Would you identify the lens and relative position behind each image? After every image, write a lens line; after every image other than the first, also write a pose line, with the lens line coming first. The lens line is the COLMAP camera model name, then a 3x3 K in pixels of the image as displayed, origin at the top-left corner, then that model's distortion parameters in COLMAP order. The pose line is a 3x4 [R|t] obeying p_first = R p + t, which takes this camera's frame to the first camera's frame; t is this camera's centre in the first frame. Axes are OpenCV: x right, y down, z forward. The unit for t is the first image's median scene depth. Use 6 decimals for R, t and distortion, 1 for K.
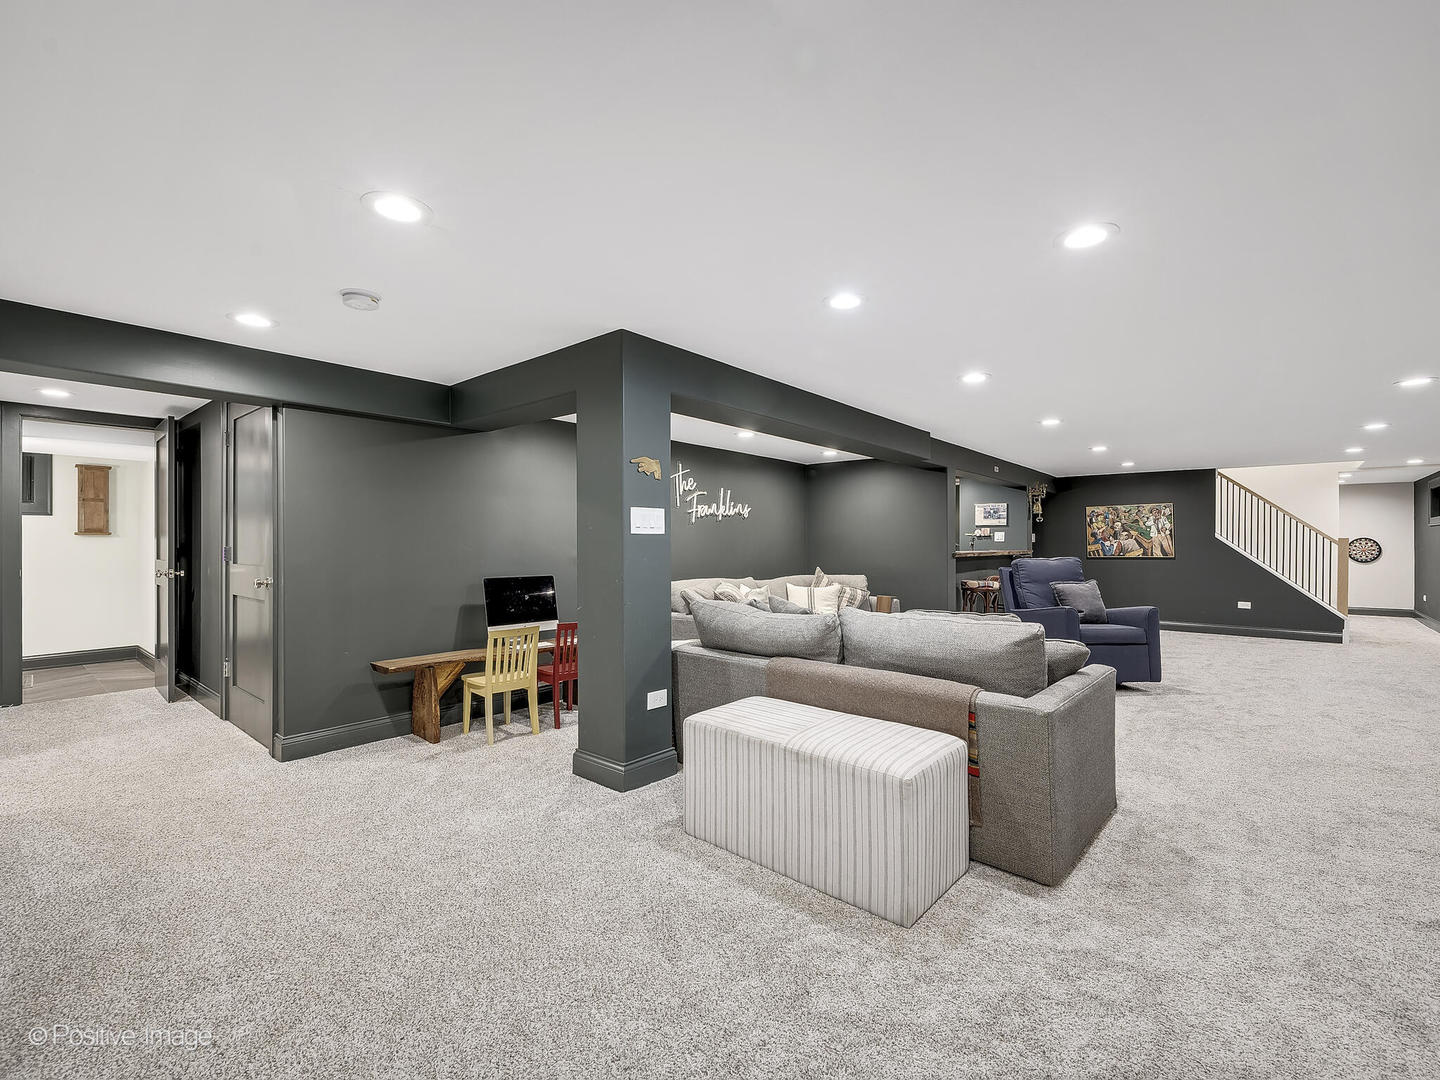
lens RADIAL K [[638.6, 0, 728.5], [0, 638.6, 541.6], [0, 0, 1]] dist [-0.000789, -0.000049]
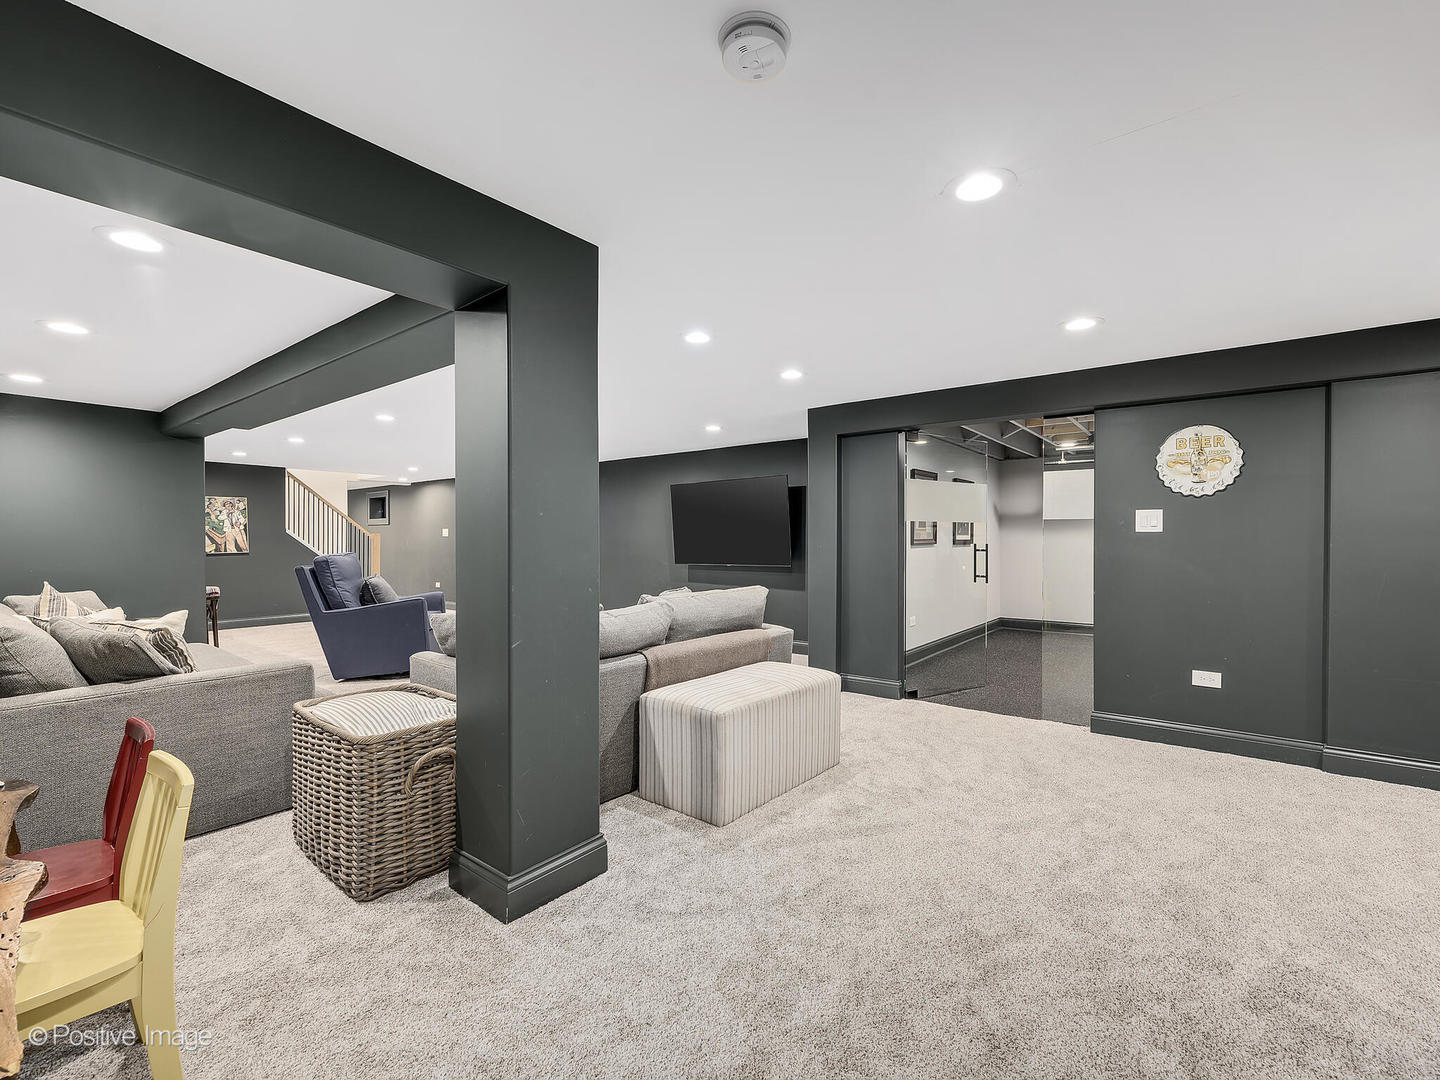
lens RADIAL K [[638.6, 0, 727.9], [0, 638.6, 542.3], [0, 0, 1]] dist [-0.000789, -0.000049]
pose [[-0.049707, -0.005000, 0.998751, -0.328176], [-0.003055, 0.999984, 0.004854, 0.001598], [-0.998759, -0.002810, -0.049721, 0.320889]]
